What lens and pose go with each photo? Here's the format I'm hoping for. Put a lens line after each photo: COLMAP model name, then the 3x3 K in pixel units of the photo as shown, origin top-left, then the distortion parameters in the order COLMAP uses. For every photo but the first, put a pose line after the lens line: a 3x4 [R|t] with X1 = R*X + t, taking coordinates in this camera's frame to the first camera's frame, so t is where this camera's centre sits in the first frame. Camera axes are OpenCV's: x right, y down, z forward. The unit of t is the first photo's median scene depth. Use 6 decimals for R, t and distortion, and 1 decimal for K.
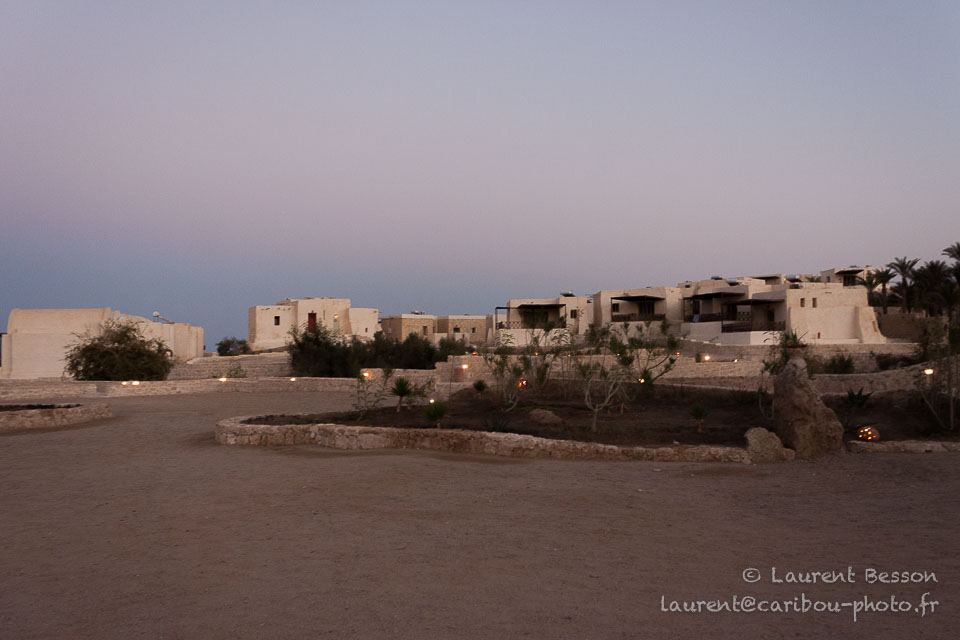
lens RADIAL K [[760.5, 0, 480.0], [0, 760.5, 320.0], [0, 0, 1]] dist [0.031584, 0.001288]
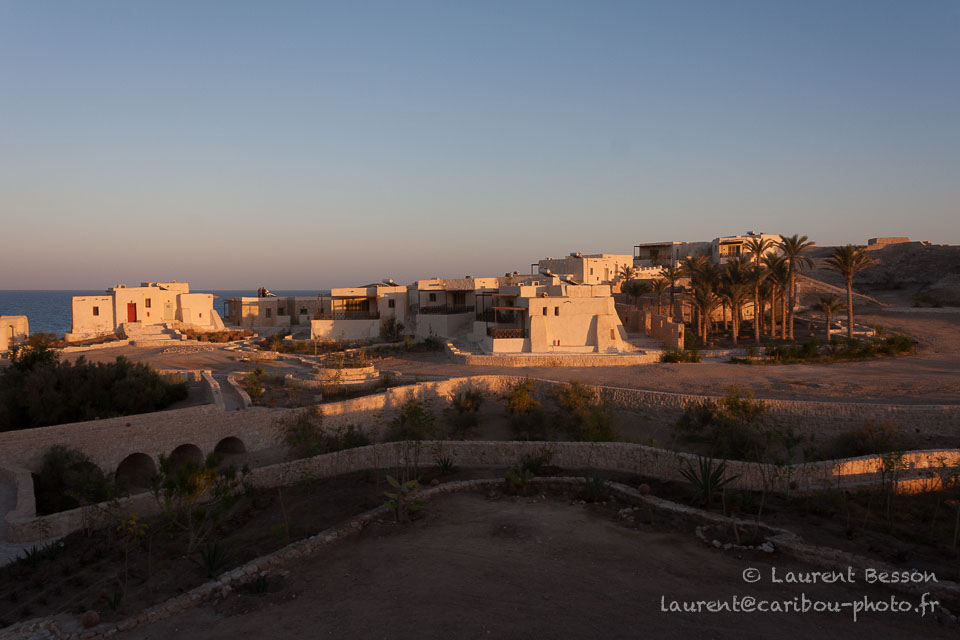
lens RADIAL K [[784.6, 0, 480.0], [0, 784.6, 320.0], [0, 0, 1]] dist [0.016567, 0.010373]
pose [[0.999998, 0.001808, -0.000643, 0.267461], [-0.001751, 0.996773, 0.080248, -0.077823], [0.000786, -0.080246, 0.996775, -0.057898]]
